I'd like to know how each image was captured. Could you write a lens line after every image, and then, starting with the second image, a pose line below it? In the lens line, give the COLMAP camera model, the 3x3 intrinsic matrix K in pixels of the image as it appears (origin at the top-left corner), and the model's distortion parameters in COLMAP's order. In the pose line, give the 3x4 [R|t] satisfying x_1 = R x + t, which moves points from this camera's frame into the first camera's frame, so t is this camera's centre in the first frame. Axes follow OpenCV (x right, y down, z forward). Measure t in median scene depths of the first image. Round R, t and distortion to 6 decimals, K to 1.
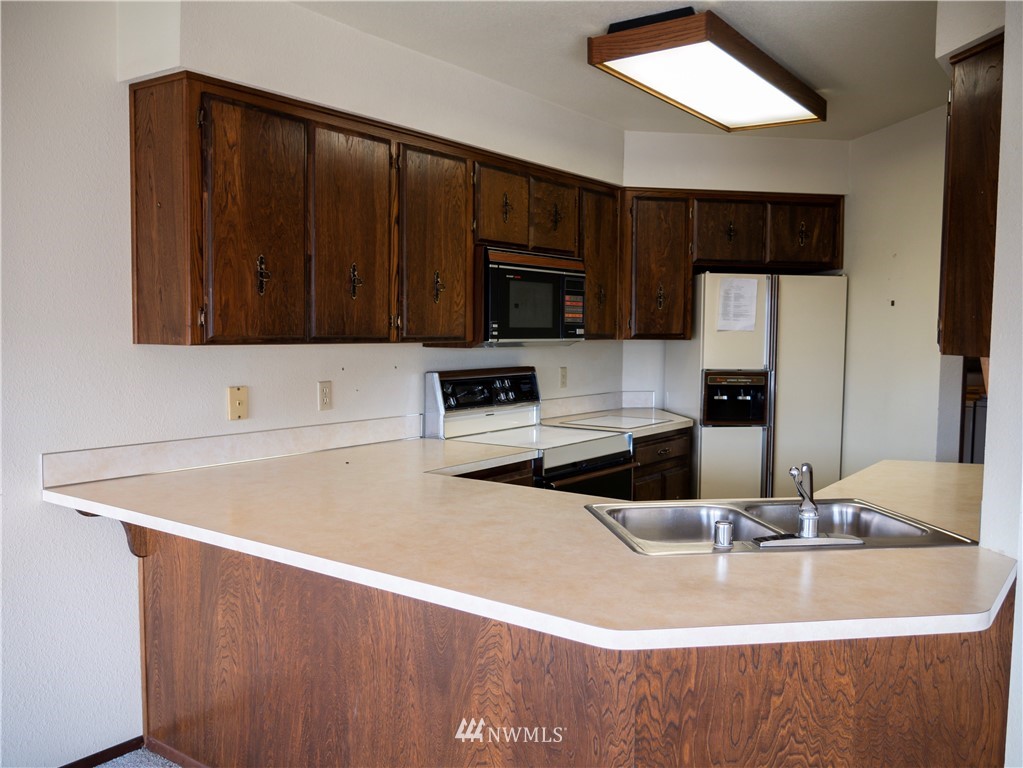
lens RADIAL K [[872.0, 0, 498.7], [0, 872.0, 386.4], [0, 0, 1]] dist [-0.006888, -0.001496]
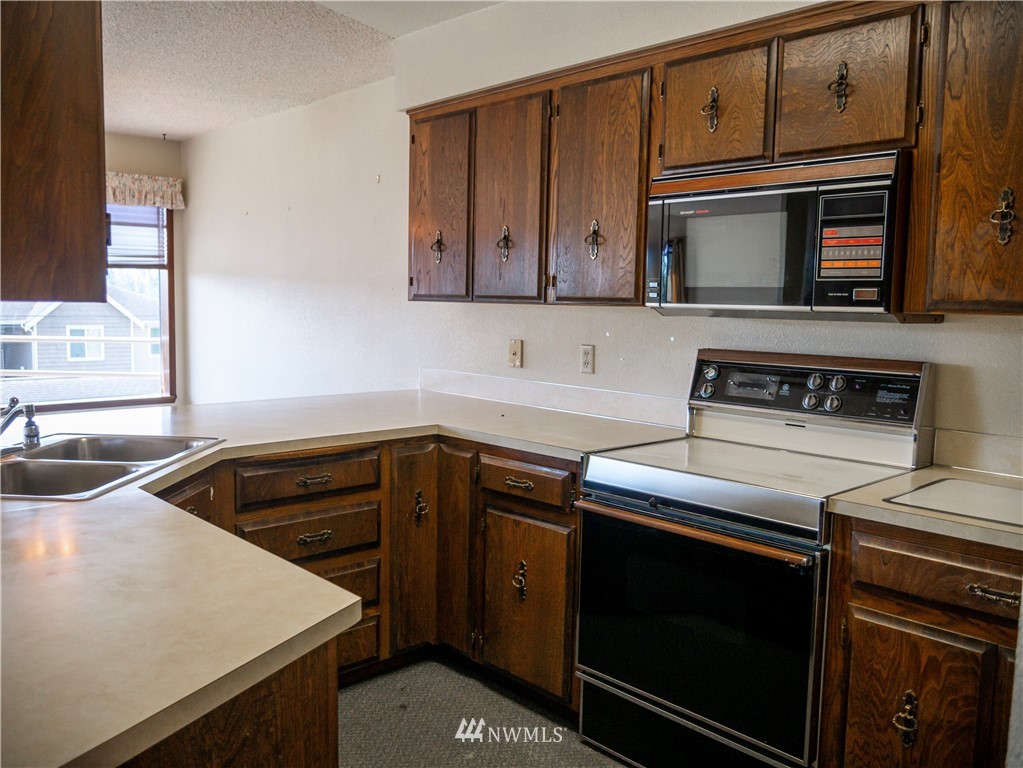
lens RADIAL K [[872.0, 0, 498.7], [0, 872.0, 386.4], [0, 0, 1]] dist [-0.006888, -0.001496]
pose [[-0.184070, 0.082666, -0.979431, 0.593711], [-0.086771, 0.991200, 0.099967, -0.037545], [0.979076, 0.103387, -0.175277, 0.808285]]
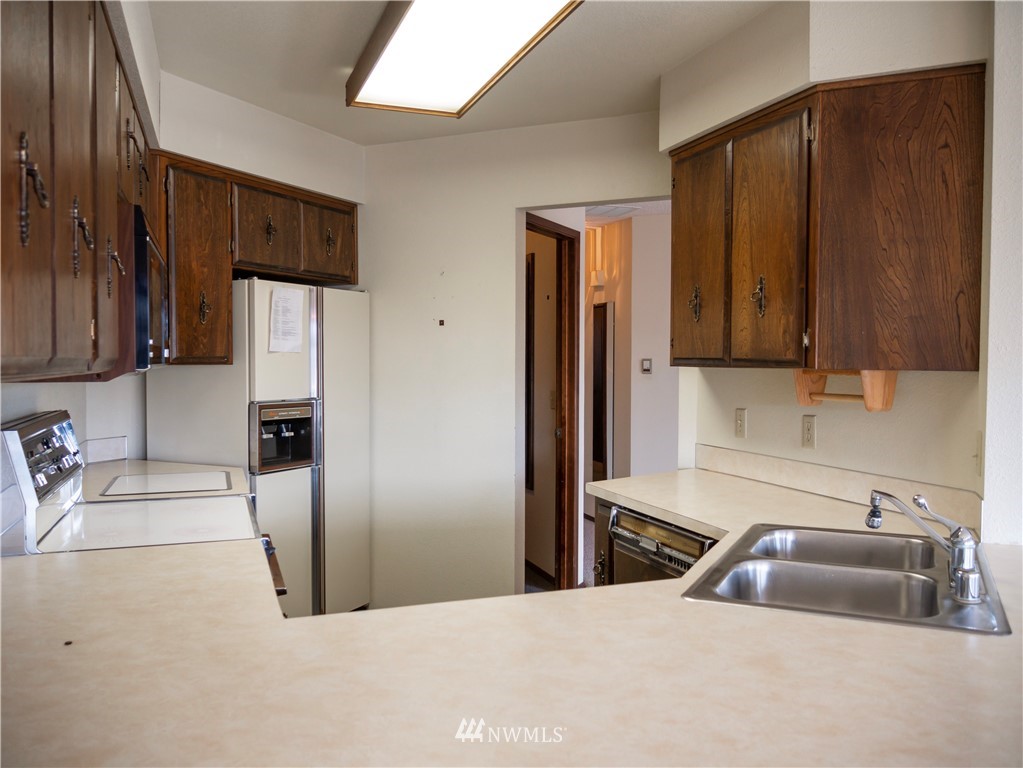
lens RADIAL K [[872.0, 0, 498.7], [0, 872.0, 386.4], [0, 0, 1]] dist [-0.006888, -0.001496]
pose [[0.560216, -0.034167, 0.827642, -0.288920], [0.060225, 0.998185, 0.000441, -0.020601], [-0.826154, 0.049598, 0.561257, 0.381554]]
